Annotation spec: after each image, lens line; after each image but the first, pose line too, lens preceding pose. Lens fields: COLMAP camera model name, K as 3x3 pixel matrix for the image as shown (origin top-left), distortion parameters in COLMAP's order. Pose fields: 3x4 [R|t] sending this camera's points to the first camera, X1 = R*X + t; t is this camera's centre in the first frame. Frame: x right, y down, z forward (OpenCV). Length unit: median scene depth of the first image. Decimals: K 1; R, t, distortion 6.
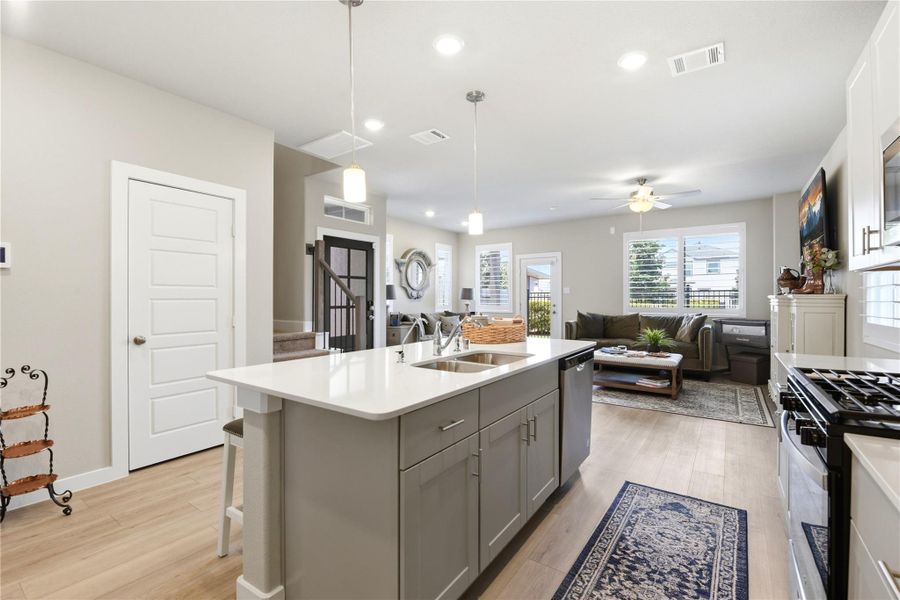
lens RADIAL K [[392.8, 0, 453.2], [0, 392.8, 299.9], [0, 0, 1]] dist [-0.007293, -0.006194]
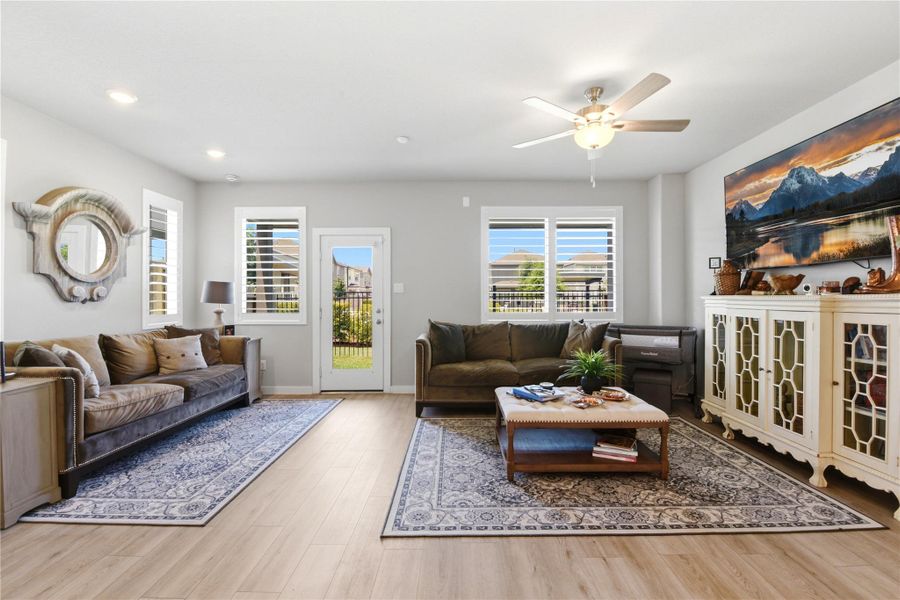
lens RADIAL K [[392.8, 0, 455.7], [0, 392.8, 295.8], [0, 0, 1]] dist [-0.007293, -0.006194]
pose [[0.820481, 0.001484, 0.571672, -0.004647], [0.005296, 0.999934, -0.010196, -0.004839], [-0.571650, 0.011393, 0.820419, 0.579050]]
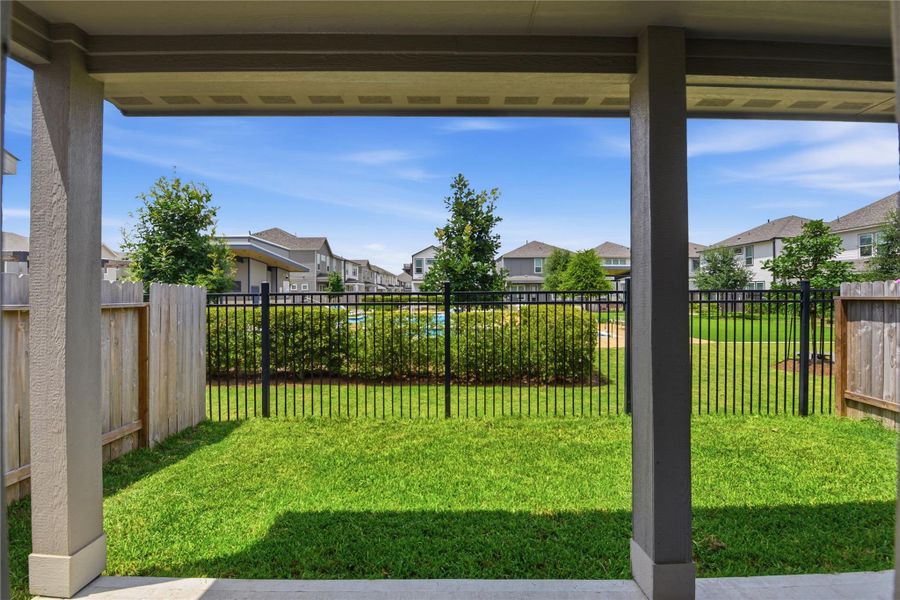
lens RADIAL K [[392.8, 0, 460.5], [0, 392.8, 295.3], [0, 0, 1]] dist [-0.007293, -0.006194]
pose [[0.810107, -0.003899, 0.586269, 0.290558], [0.004038, 0.999991, 0.001071, -0.038165], [-0.586269, 0.001500, 0.810115, 1.419918]]
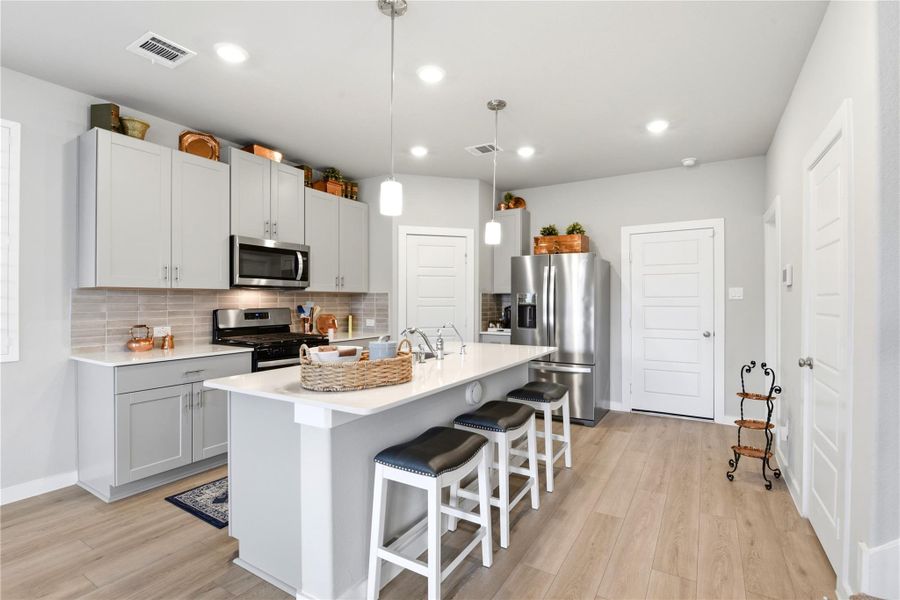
lens RADIAL K [[413.1, 0, 458.0], [0, 413.1, 302.1], [0, 0, 1]] dist [0.001433, -0.009893]
pose [[-0.997112, -0.002480, -0.075903, 0.000152], [-0.003399, 0.999923, 0.011971, -0.016136], [0.075867, 0.012194, -0.997043, 0.874623]]
